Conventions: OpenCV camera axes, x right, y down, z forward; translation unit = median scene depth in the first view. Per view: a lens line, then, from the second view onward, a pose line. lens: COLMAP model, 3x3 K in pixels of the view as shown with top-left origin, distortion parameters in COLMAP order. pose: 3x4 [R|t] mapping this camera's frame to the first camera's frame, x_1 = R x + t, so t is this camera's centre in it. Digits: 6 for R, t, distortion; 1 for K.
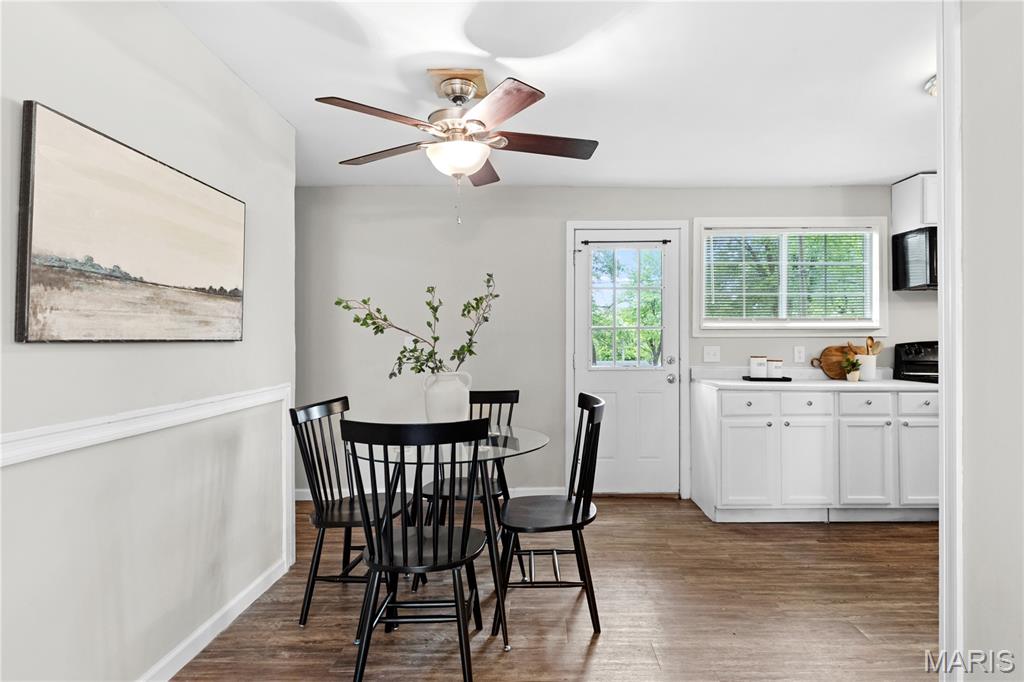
lens RADIAL K [[530.2, 0, 536.2], [0, 530.2, 346.6], [0, 0, 1]] dist [-0.002152, -0.001958]
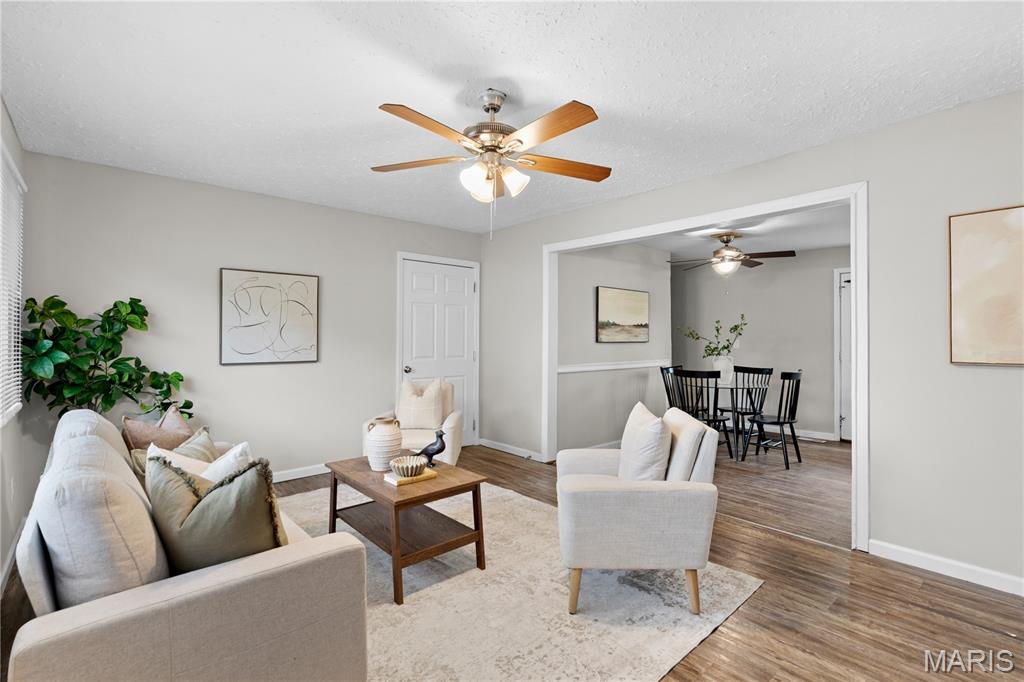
lens RADIAL K [[471.3, 0, 519.8], [0, 471.3, 336.4], [0, 0, 1]] dist [0.005952, -0.004477]
pose [[0.669725, 0.005502, -0.742589, 0.511491], [-0.015526, 0.999858, -0.006594, -0.007857], [0.742447, 0.015946, 0.669715, -0.714152]]
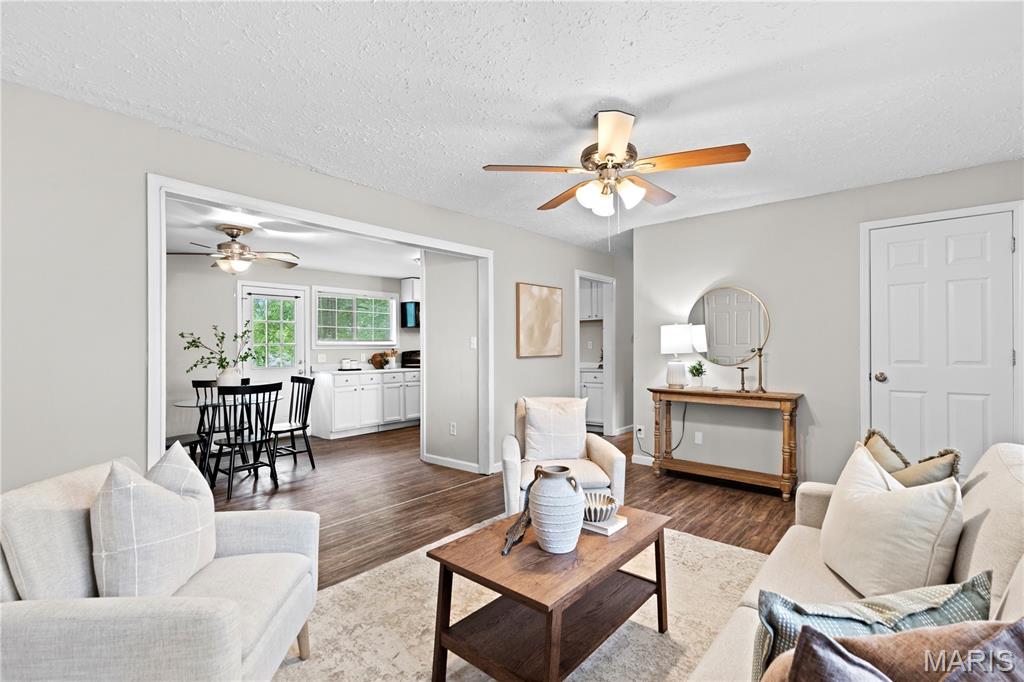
lens RADIAL K [[471.3, 0, 512.1], [0, 471.3, 346.7], [0, 0, 1]] dist [0.005952, -0.004477]
pose [[0.655801, -0.002089, 0.754931, -0.524338], [0.015223, 0.999829, -0.010457, 0.000910], [-0.754780, 0.018350, 0.655721, -0.658369]]
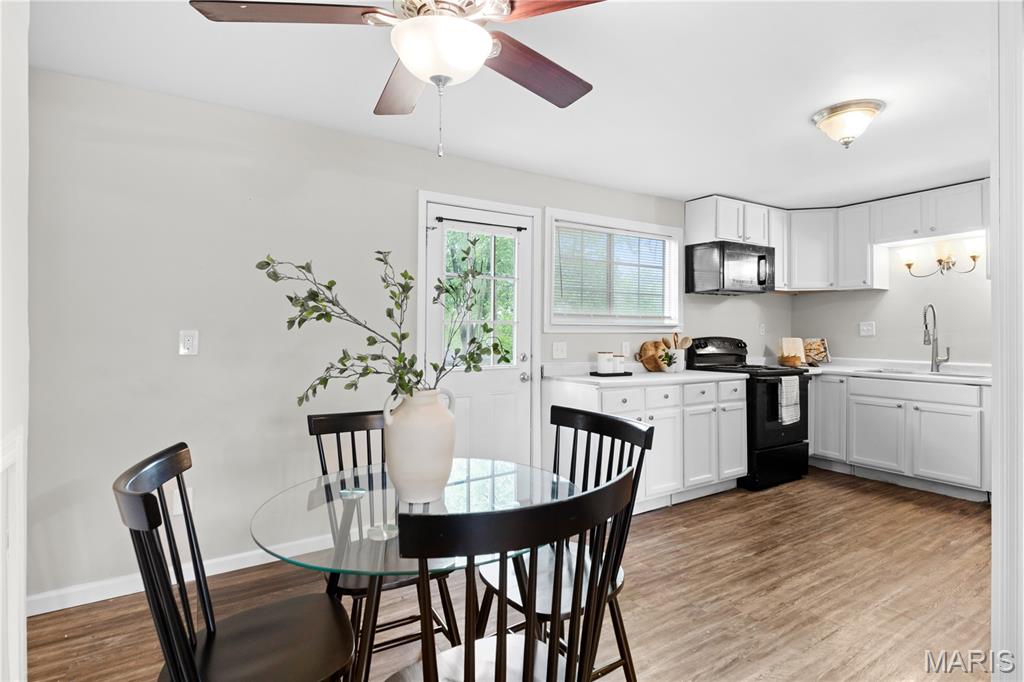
lens RADIAL K [[508.2, 0, 515.3], [0, 508.2, 338.6], [0, 0, 1]] dist [-0.007722, 0.001416]
pose [[0.844838, -0.001923, 0.535018, -0.247634], [0.002339, 0.999997, -0.000099, -0.007732], [-0.535017, 0.001335, 0.844840, 0.273736]]
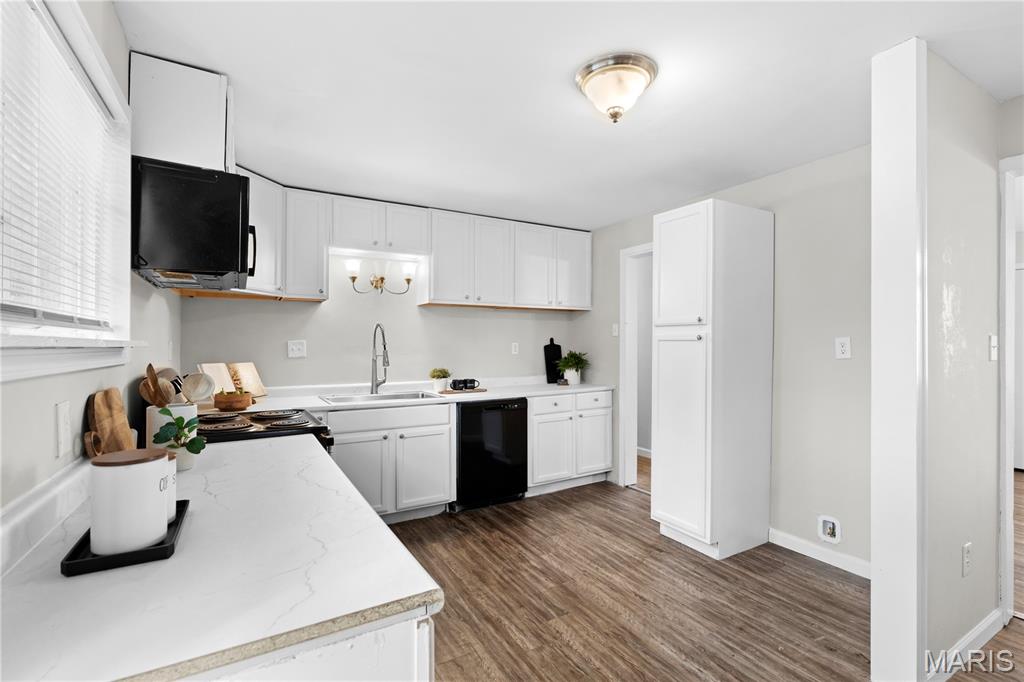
lens RADIAL K [[471.3, 0, 505.8], [0, 471.3, 344.3], [0, 0, 1]] dist [0.005952, -0.004477]
pose [[-0.506318, 0.002833, 0.862342, 0.128971], [0.012429, 0.999915, 0.004012, -0.037017], [-0.862257, 0.012750, -0.506310, 0.973265]]
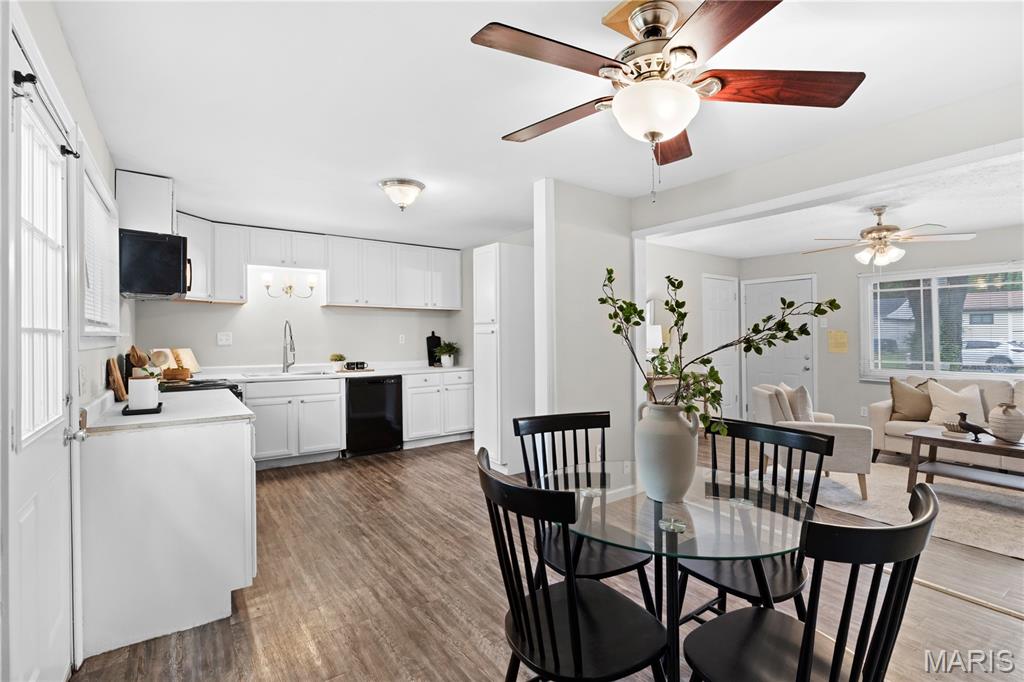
lens RADIAL K [[492.3, 0, 510.7], [0, 492.3, 347.8], [0, 0, 1]] dist [-0.002642, 0.000126]
pose [[-0.577779, -0.017008, 0.816016, -0.374434], [0.009535, 0.999574, 0.027585, -0.034557], [-0.816138, 0.023719, -0.577370, 0.992798]]
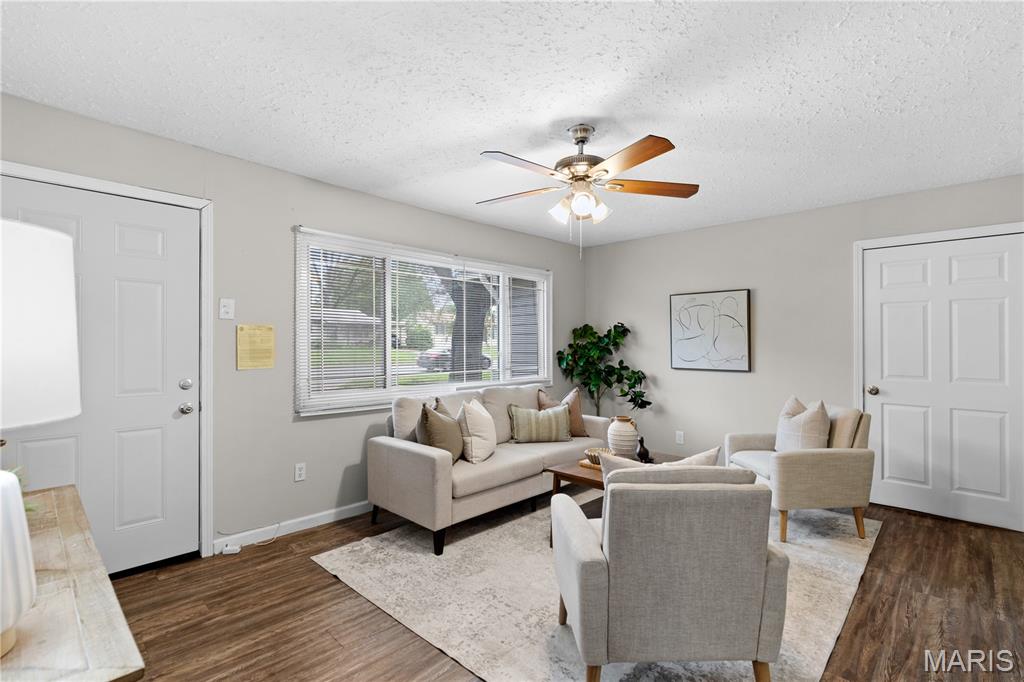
lens RADIAL K [[471.3, 0, 524.5], [0, 471.3, 331.8], [0, 0, 1]] dist [0.005952, -0.004477]
pose [[-0.685022, -0.022353, -0.728180, 0.581734], [-0.010761, 0.999731, -0.020565, -0.015585], [0.728443, -0.006251, -0.685078, 0.055781]]
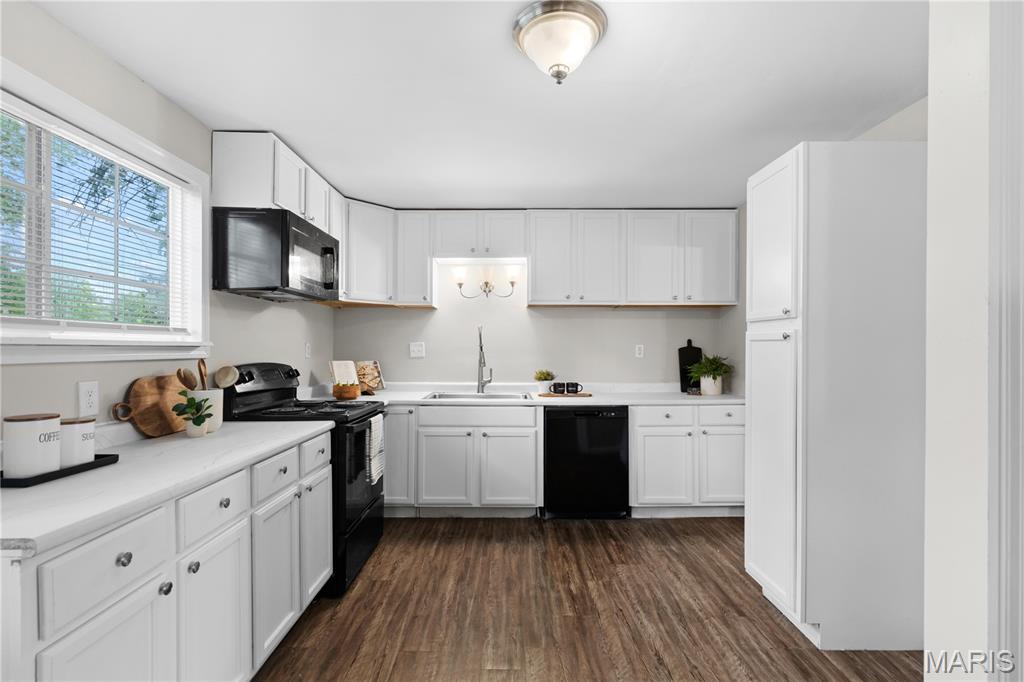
lens RADIAL K [[471.3, 0, 504.9], [0, 471.3, 351.3], [0, 0, 1]] dist [0.005952, -0.004477]
pose [[-0.003788, -0.002217, 0.999990, 0.076942], [0.008679, 0.999960, 0.002250, -0.026827], [-0.999955, 0.008687, -0.003768, 0.664412]]
